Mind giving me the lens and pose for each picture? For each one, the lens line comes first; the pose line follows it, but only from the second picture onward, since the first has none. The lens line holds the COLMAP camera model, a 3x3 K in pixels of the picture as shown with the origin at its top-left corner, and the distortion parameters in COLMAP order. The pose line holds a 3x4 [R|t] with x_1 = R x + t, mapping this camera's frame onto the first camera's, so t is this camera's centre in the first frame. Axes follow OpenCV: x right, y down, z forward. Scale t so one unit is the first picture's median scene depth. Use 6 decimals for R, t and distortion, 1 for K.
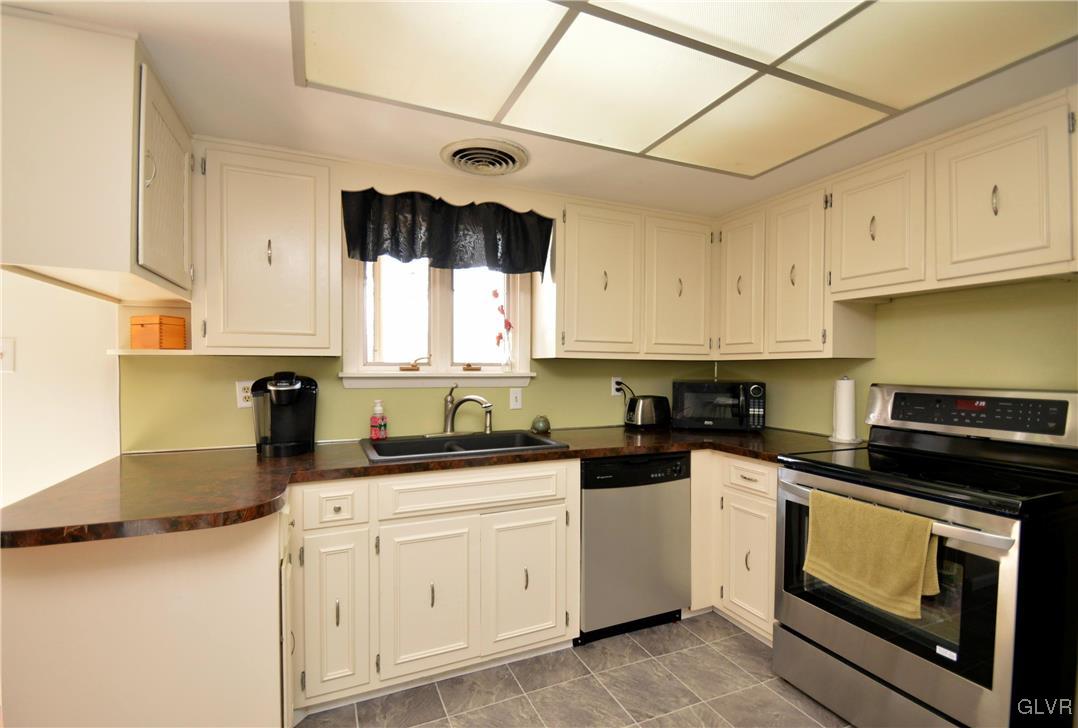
lens RADIAL K [[484.1, 0, 536.6], [0, 484.1, 367.1], [0, 0, 1]] dist [0.004329, -0.001059]
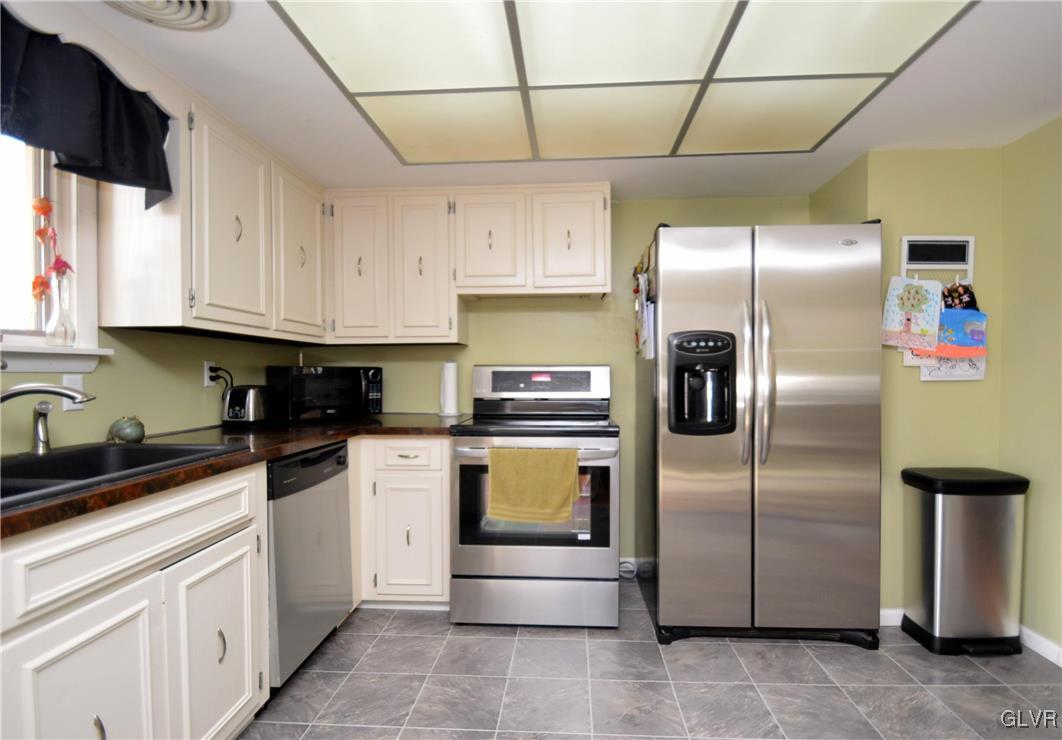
lens RADIAL K [[523.4, 0, 533.8], [0, 523.4, 373.8], [0, 0, 1]] dist [-0.006426, -0.000462]
pose [[0.456410, -0.005700, 0.889751, -0.399666], [0.005333, 0.999979, 0.003670, 0.049271], [-0.889754, 0.003070, 0.456431, 0.241623]]
